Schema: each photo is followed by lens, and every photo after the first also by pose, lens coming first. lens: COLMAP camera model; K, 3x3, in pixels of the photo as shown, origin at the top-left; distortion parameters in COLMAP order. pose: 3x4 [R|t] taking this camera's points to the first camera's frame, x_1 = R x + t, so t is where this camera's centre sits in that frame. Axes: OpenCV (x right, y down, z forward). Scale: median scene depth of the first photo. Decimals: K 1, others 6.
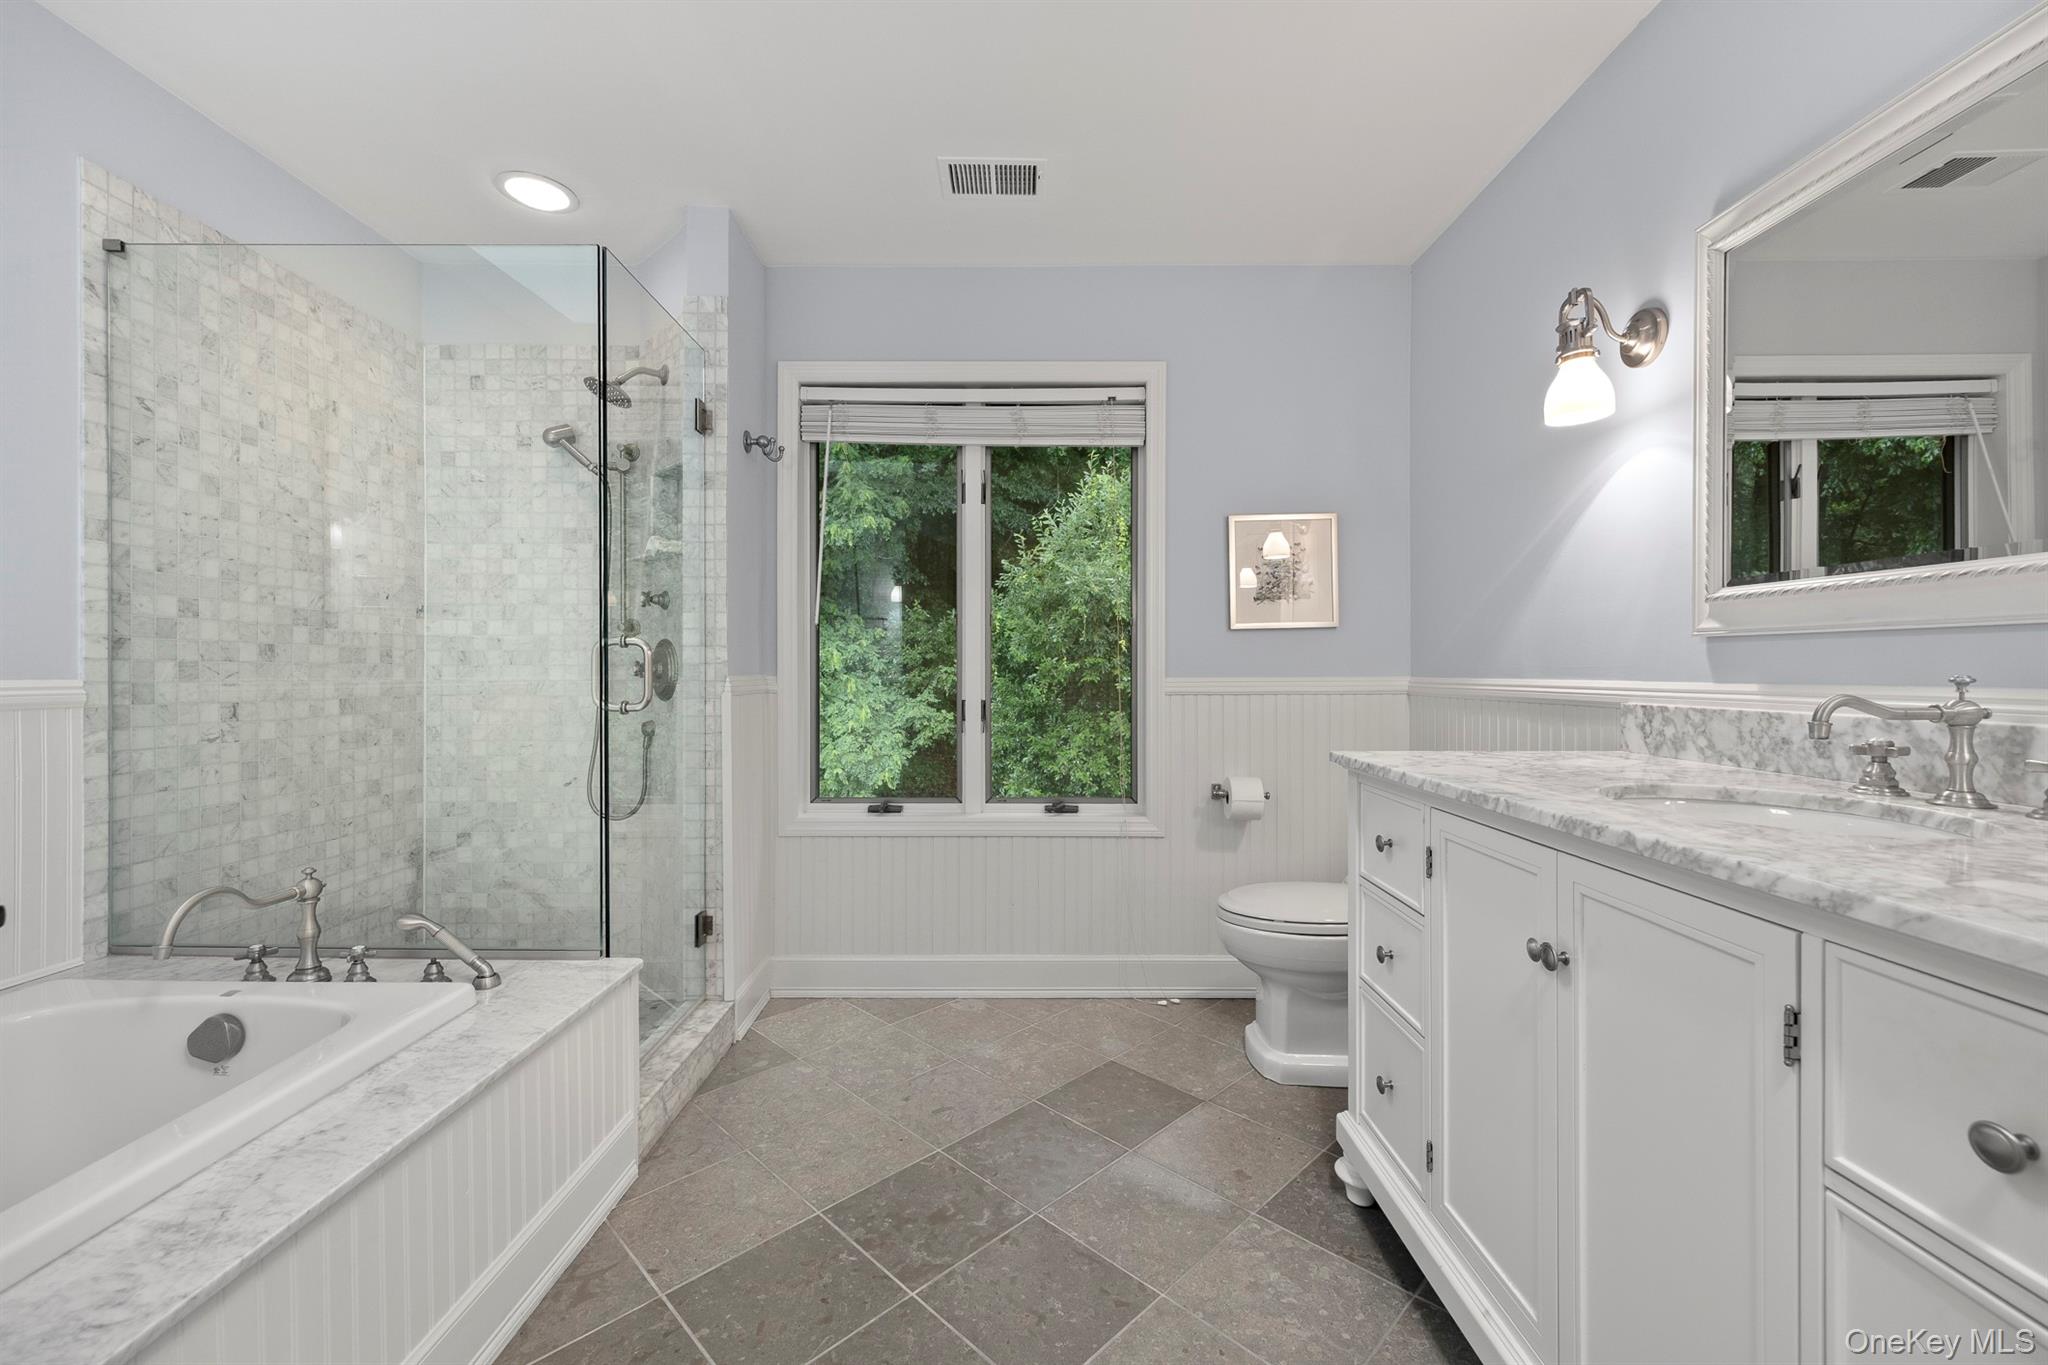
lens RADIAL K [[819.1, 0, 1025.4], [0, 819.1, 675.5], [0, 0, 1]] dist [0.002439, 0.000009]
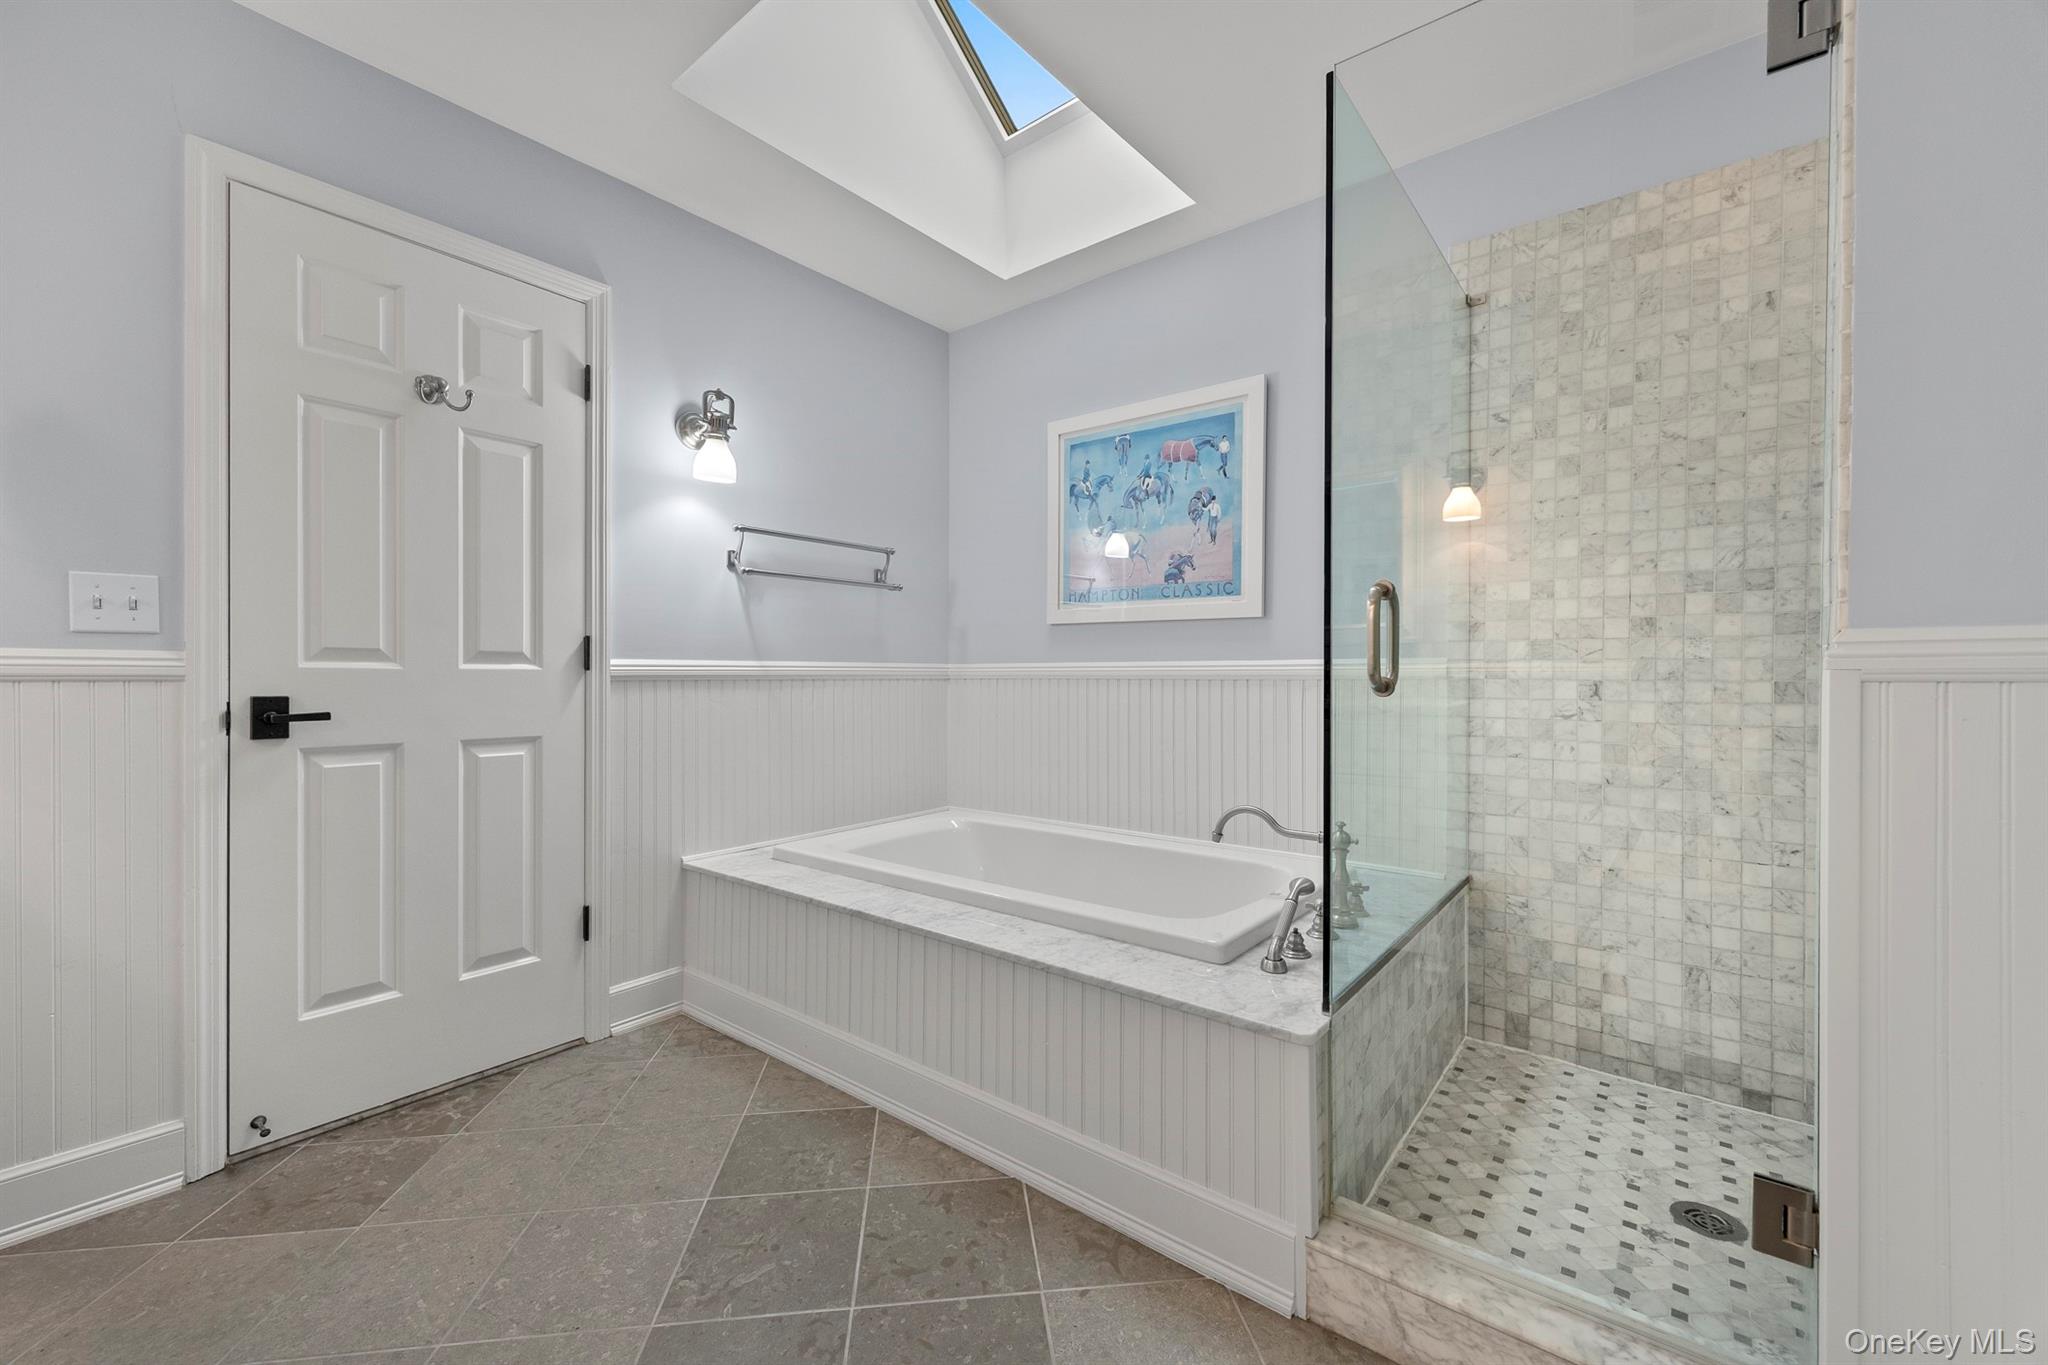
lens RADIAL K [[819.1, 0, 1035.4], [0, 819.1, 678.8], [0, 0, 1]] dist [0.002439, 0.000009]
pose [[-0.621949, 0.002713, -0.783053, 0.218891], [-0.003920, 0.999971, 0.006578, 0.028142], [0.783048, 0.007161, -0.621920, 1.138875]]
